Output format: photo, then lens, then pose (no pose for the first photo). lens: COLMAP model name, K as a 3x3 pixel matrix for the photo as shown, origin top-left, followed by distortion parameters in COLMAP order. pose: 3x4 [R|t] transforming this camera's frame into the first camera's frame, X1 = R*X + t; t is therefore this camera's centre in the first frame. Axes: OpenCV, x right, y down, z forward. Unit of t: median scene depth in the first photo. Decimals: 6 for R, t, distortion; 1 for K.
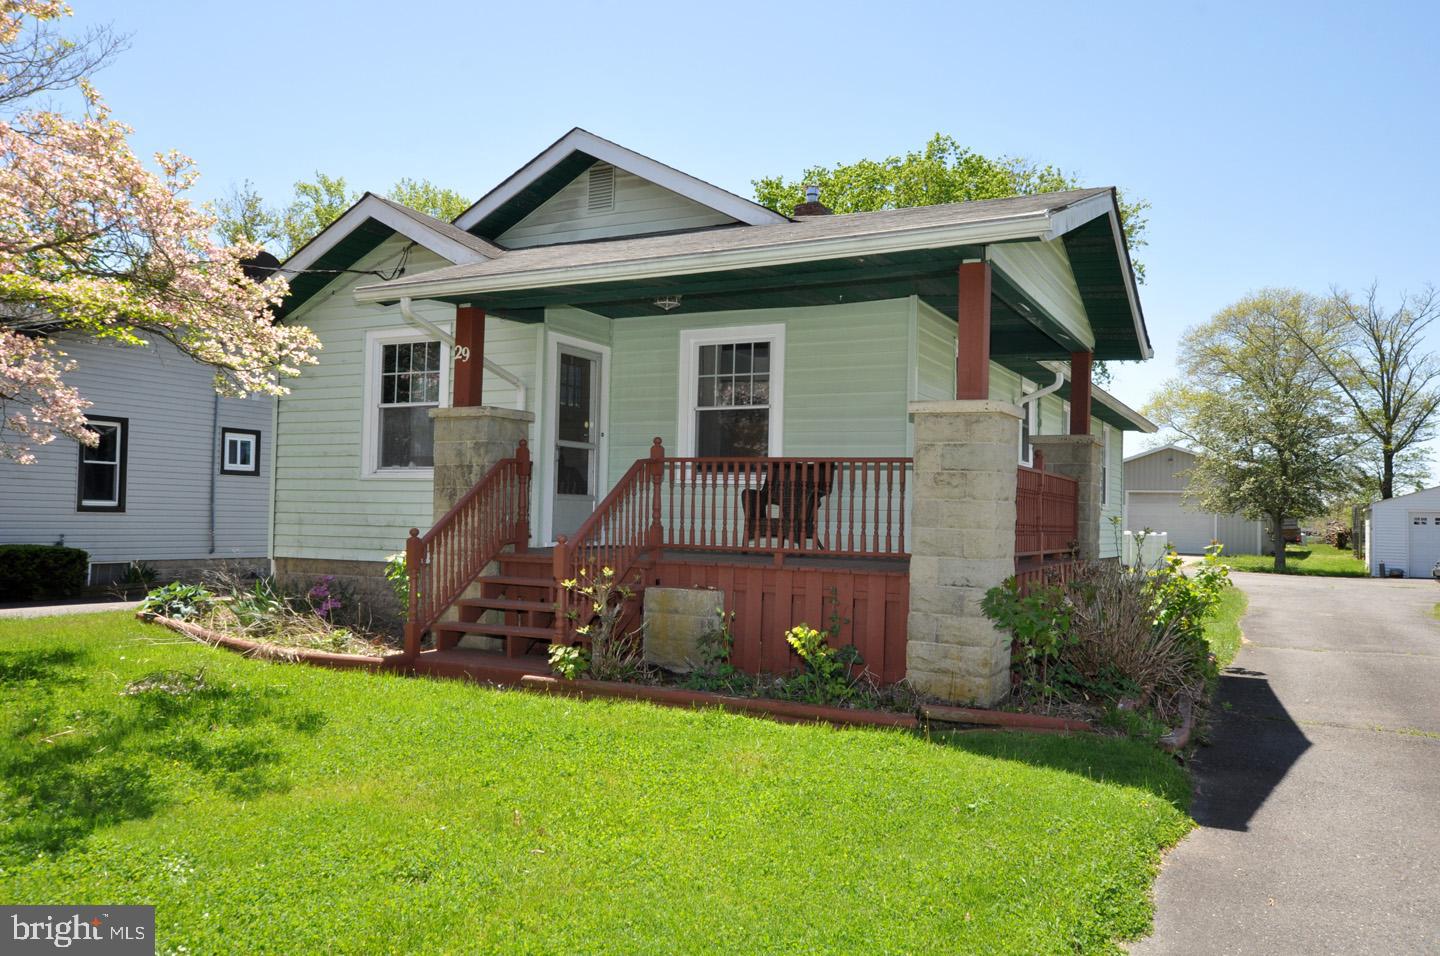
lens RADIAL K [[1128.1, 0, 722.1], [0, 1128.1, 476.3], [0, 0, 1]] dist [0.017705, 0.004909]
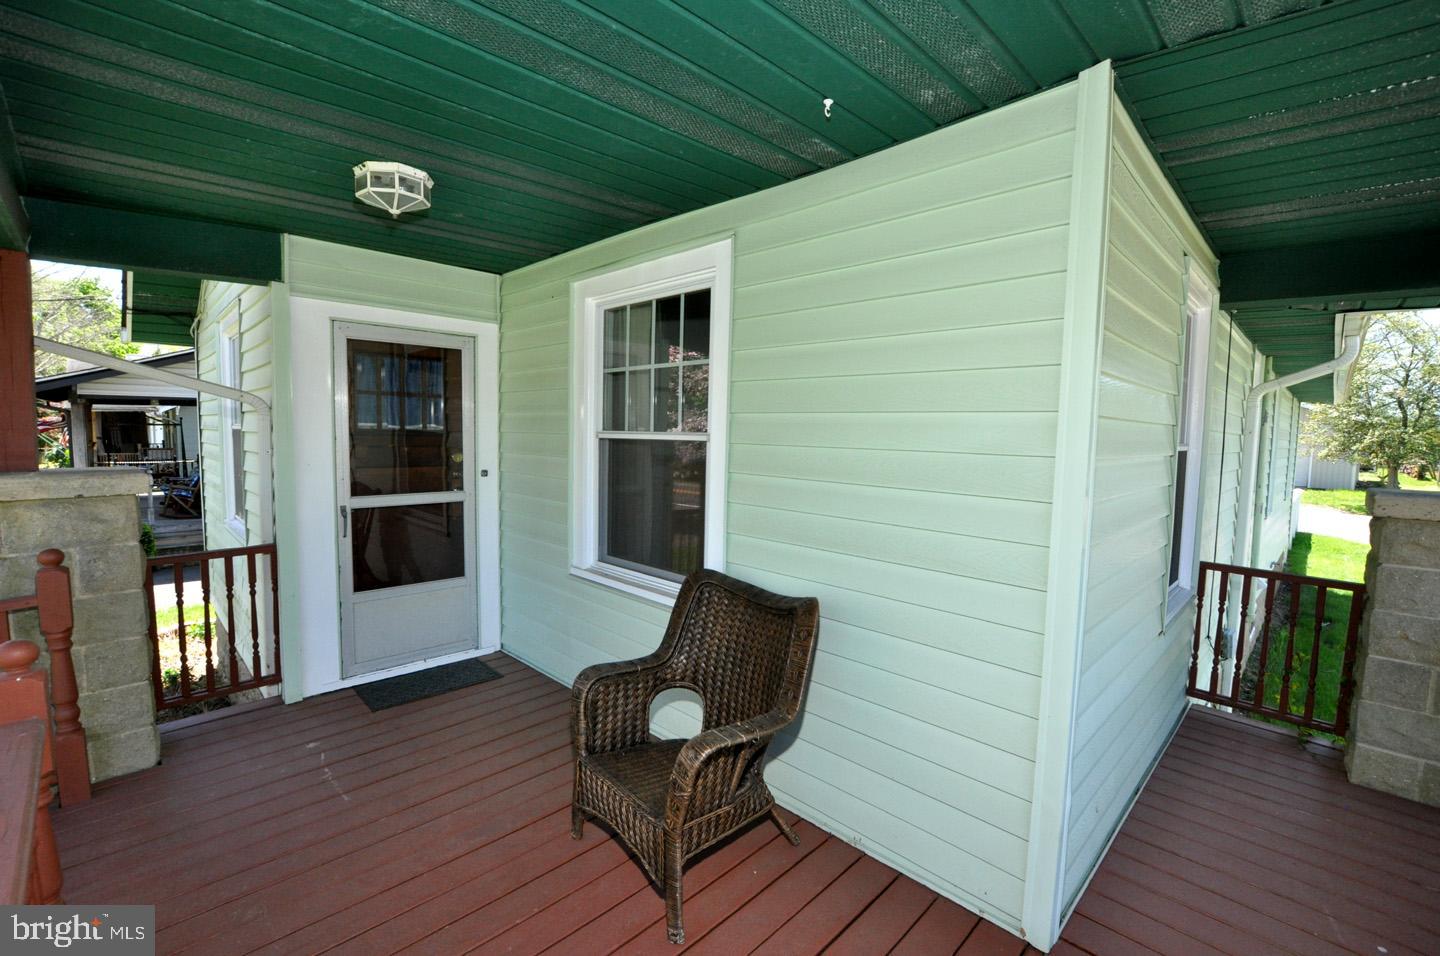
lens RADIAL K [[629.4, 0, 722.7], [0, 629.4, 479.8], [0, 0, 1]] dist [-0.025922, 0.000497]
pose [[0.953627, 0.022944, -0.300116, 0.117744], [0.009388, 0.994338, 0.105848, -0.069368], [0.300846, -0.103757, 0.948012, 0.740703]]
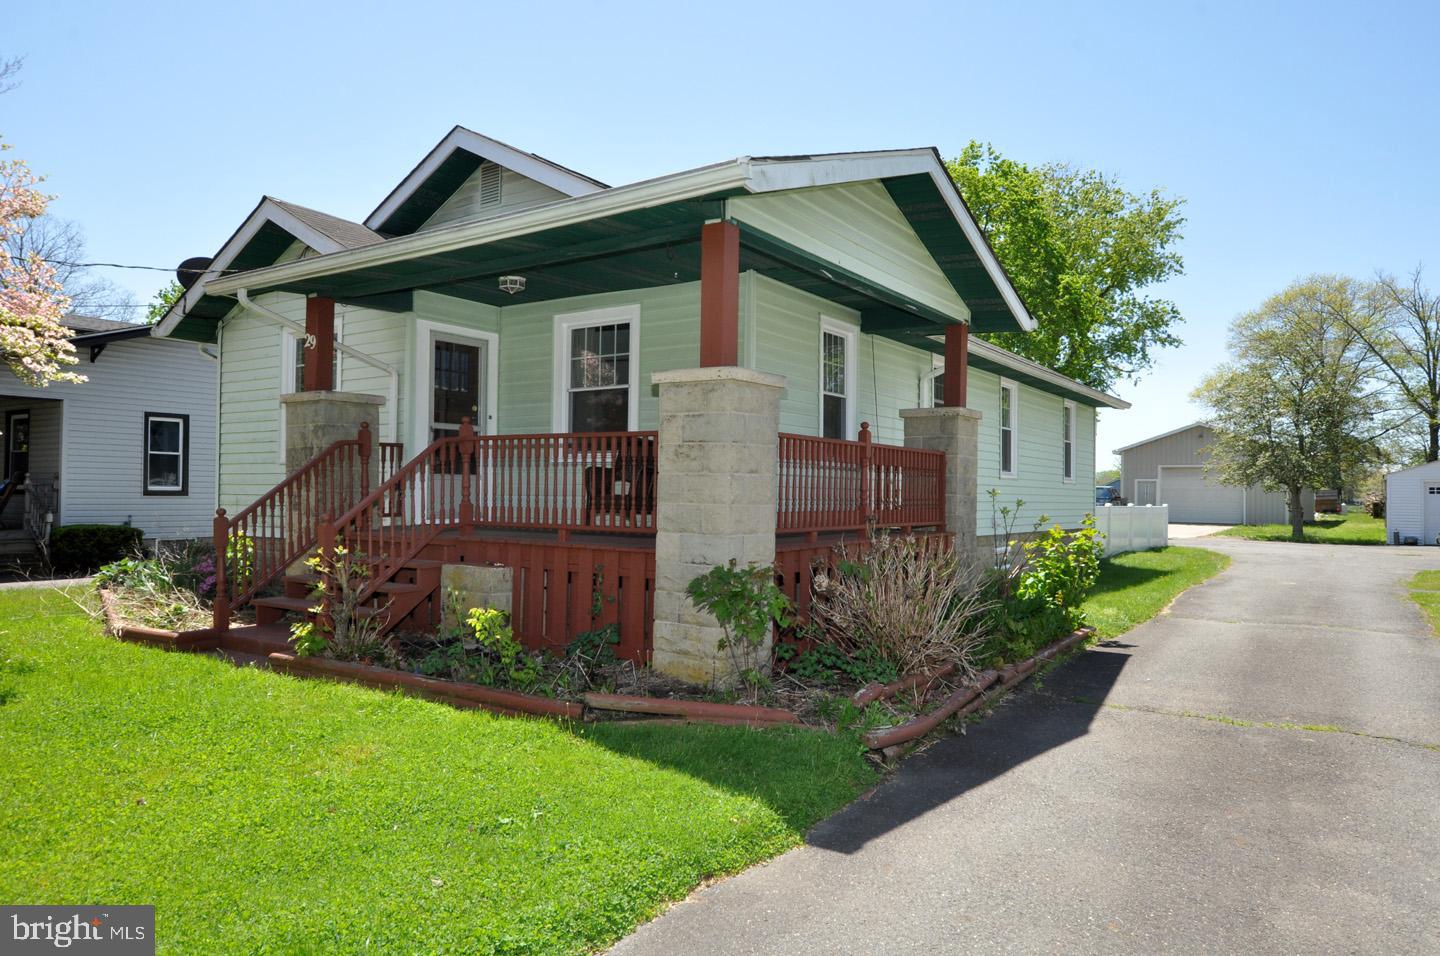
lens RADIAL K [[968.5, 0, 722.0], [0, 968.5, 476.5], [0, 0, 1]] dist [-0.004802, 0.012206]
pose [[0.992541, -0.013360, -0.121173, 0.223227], [0.015386, 0.999757, 0.015802, 0.007538], [0.120933, -0.017548, 0.992506, 0.131318]]
